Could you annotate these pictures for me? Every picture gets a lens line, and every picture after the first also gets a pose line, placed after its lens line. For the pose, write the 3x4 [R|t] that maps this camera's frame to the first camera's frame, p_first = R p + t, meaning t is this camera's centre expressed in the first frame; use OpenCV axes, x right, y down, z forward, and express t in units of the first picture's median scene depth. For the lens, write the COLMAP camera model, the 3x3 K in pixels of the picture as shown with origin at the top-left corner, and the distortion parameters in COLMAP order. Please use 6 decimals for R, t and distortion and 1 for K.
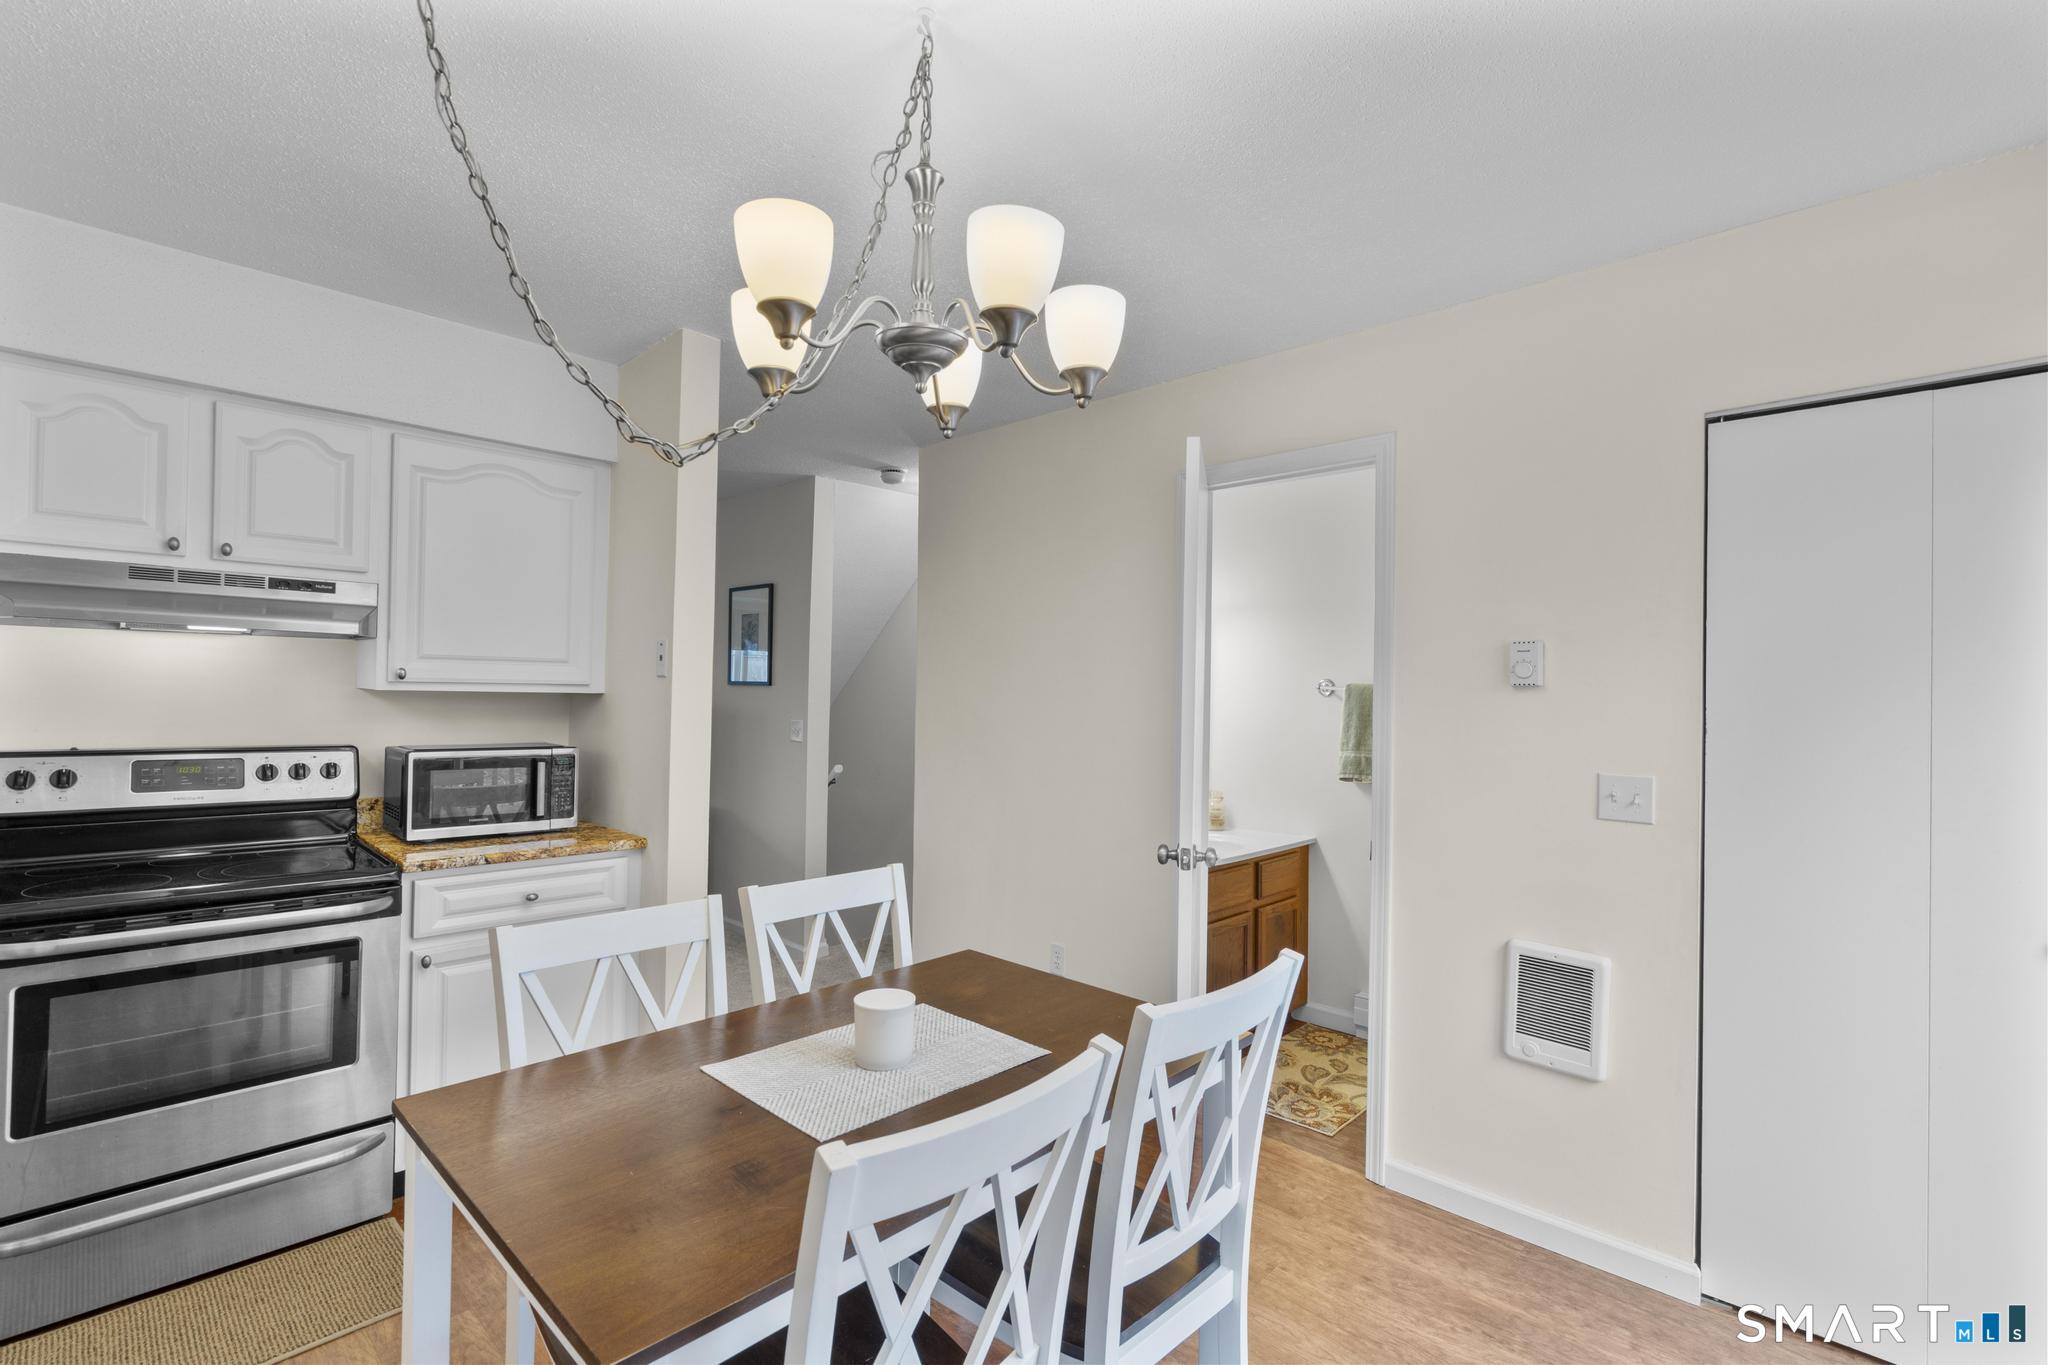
lens RADIAL K [[916.1, 0, 1023.0], [0, 916.1, 692.2], [0, 0, 1]] dist [-0.008233, 0.004503]
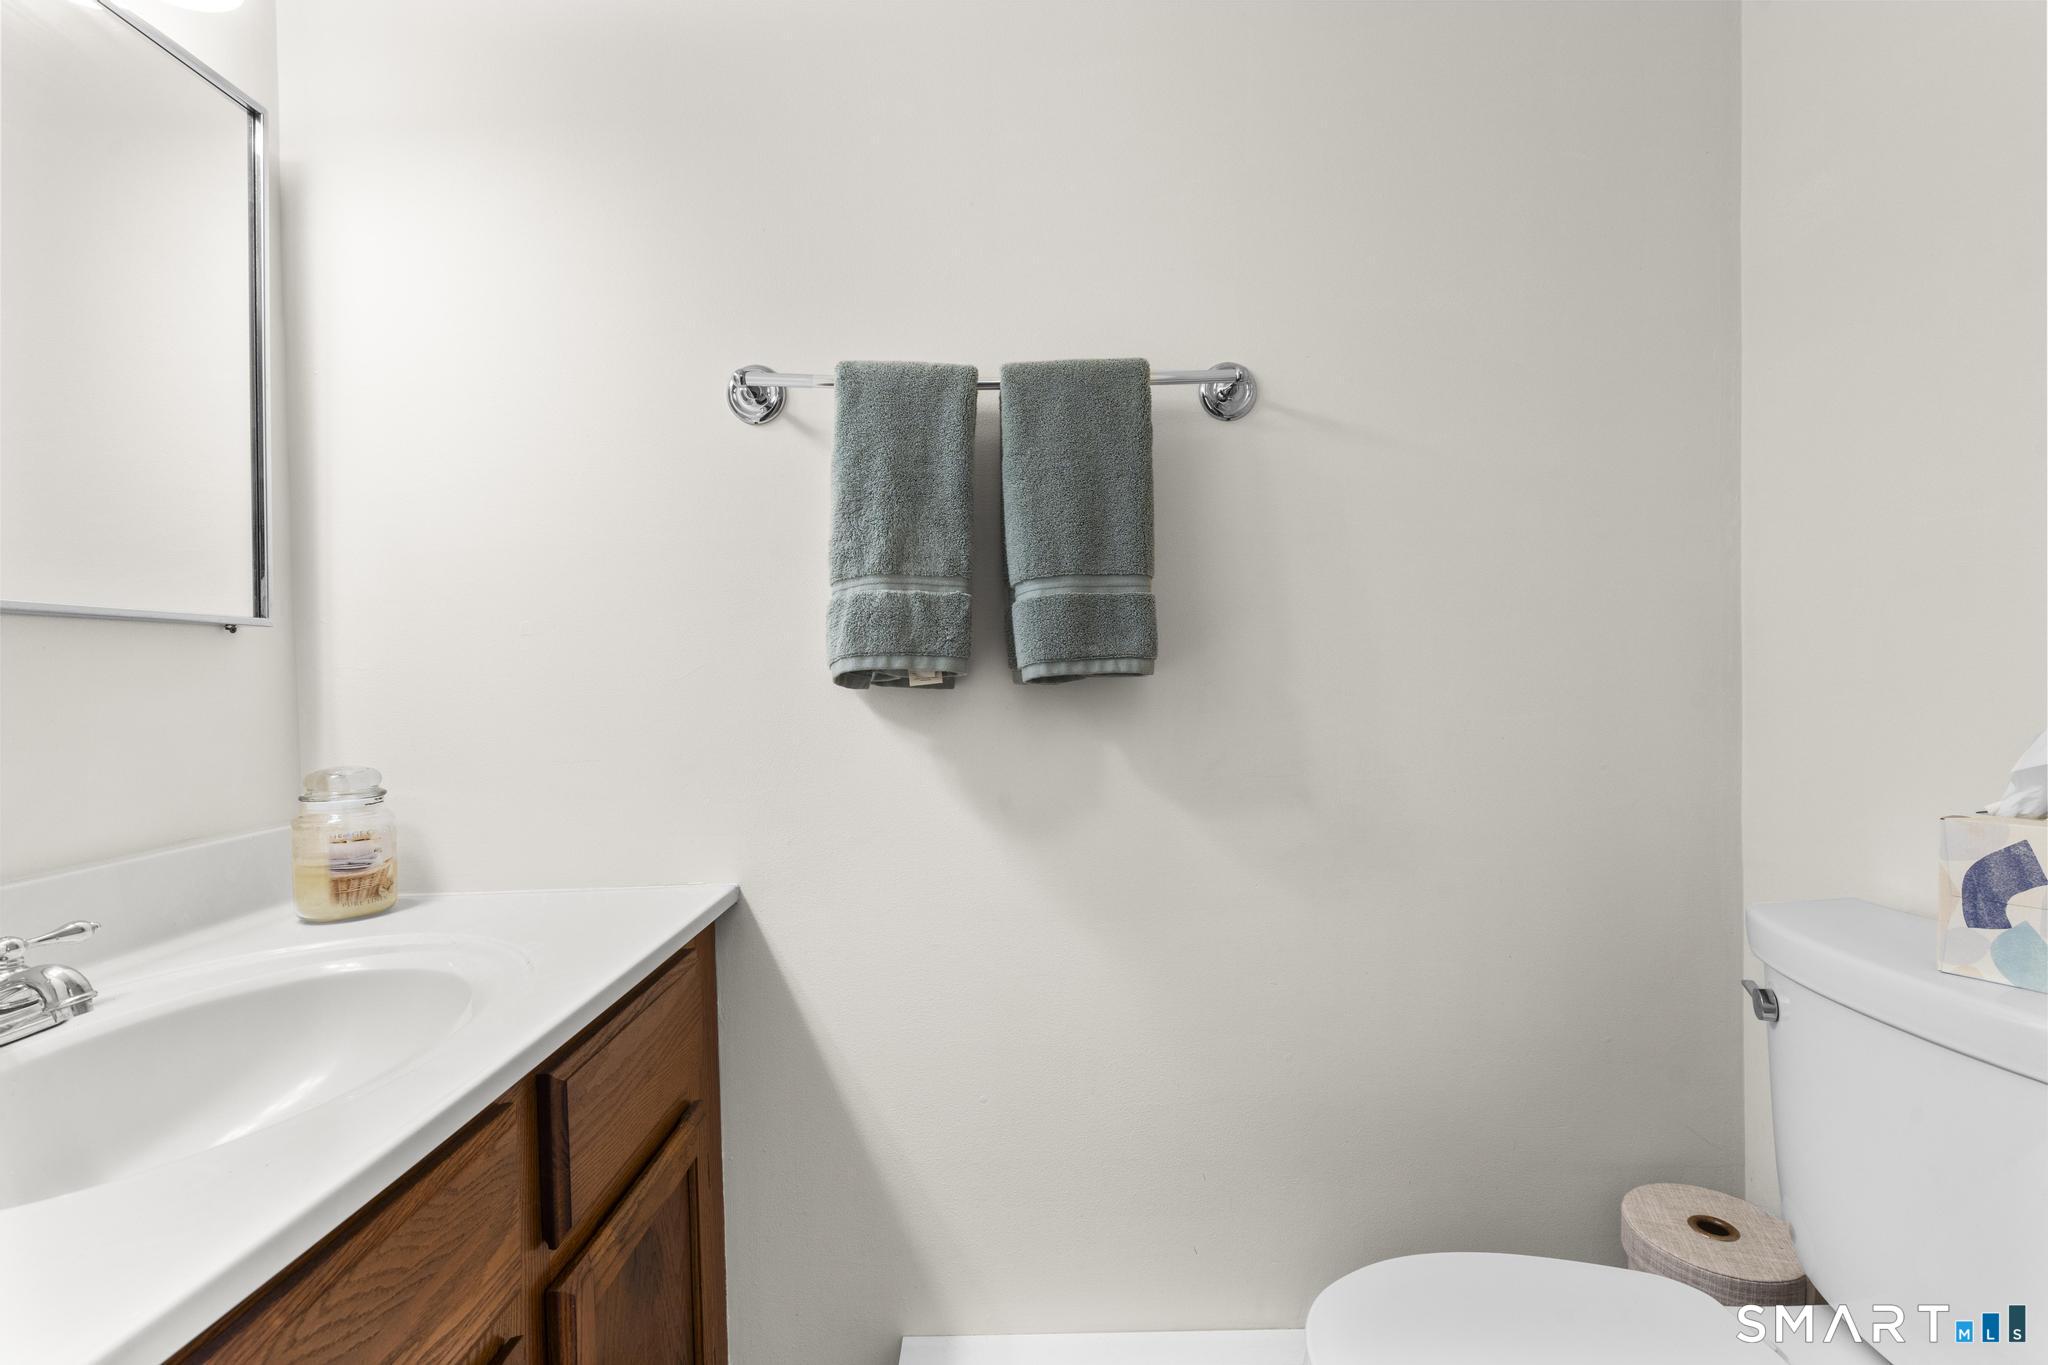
lens RADIAL K [[916.1, 0, 1021.6], [0, 916.1, 678.8], [0, 0, 1]] dist [-0.008233, 0.004503]
pose [[0.720490, -0.038598, 0.692391, 0.187140], [0.025541, 0.999249, 0.029126, 0.087353], [-0.692995, -0.003300, 0.720935, 0.747037]]
